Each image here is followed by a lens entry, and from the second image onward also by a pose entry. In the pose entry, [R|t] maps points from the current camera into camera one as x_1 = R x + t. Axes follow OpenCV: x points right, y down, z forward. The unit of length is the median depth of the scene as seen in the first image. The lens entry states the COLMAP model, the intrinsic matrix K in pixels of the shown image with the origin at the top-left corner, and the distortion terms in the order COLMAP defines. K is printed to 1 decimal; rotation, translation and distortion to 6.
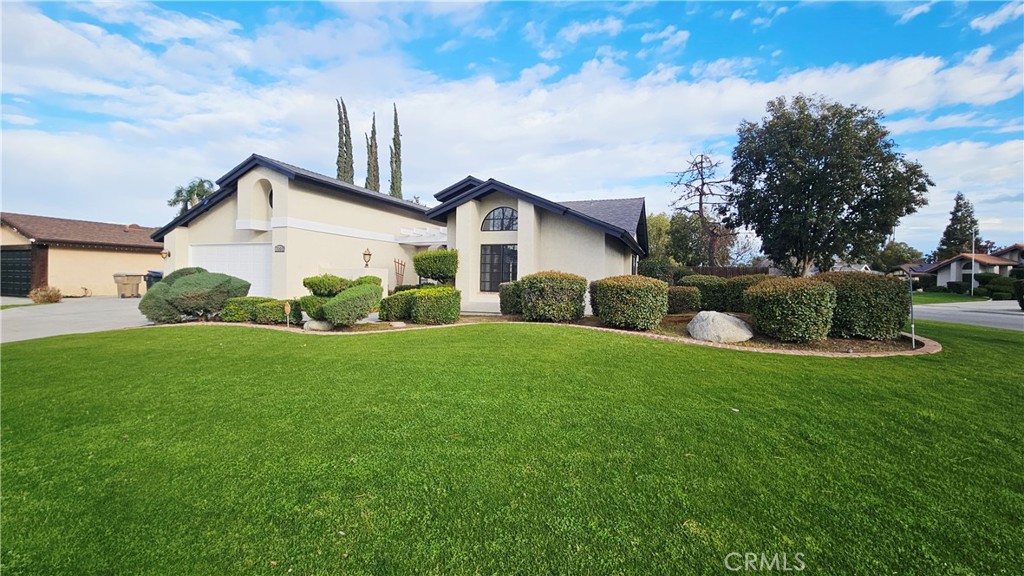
lens RADIAL K [[417.8, 0, 520.7], [0, 417.8, 273.6], [0, 0, 1]] dist [-0.005731, 0.000267]
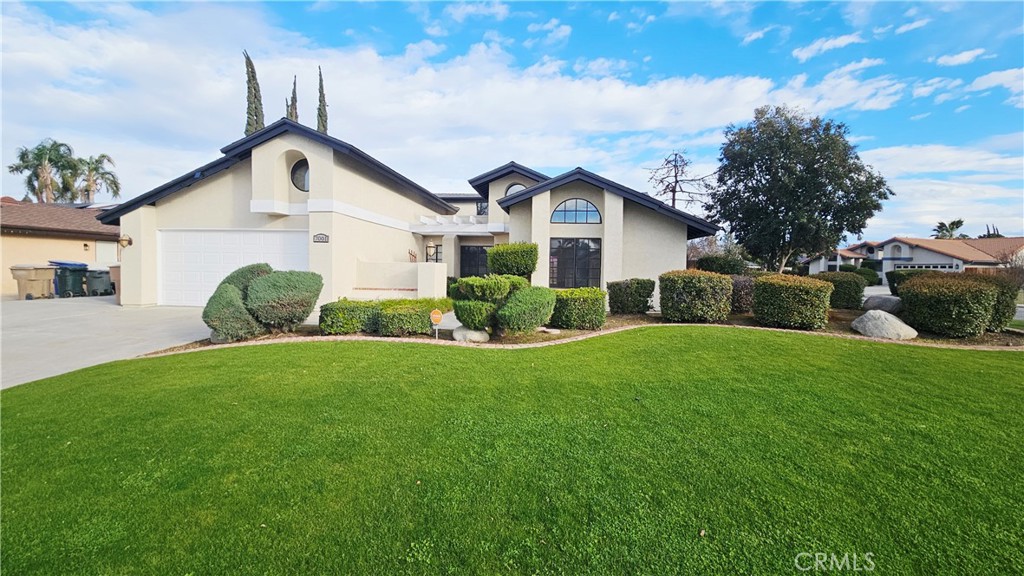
lens RADIAL K [[417.8, 0, 517.8], [0, 417.8, 281.3], [0, 0, 1]] dist [-0.005731, 0.000267]
pose [[0.970023, -0.006545, 0.242927, -0.328597], [-0.005256, 0.998838, 0.047900, -0.014199], [-0.242958, -0.047741, 0.968861, 0.090907]]
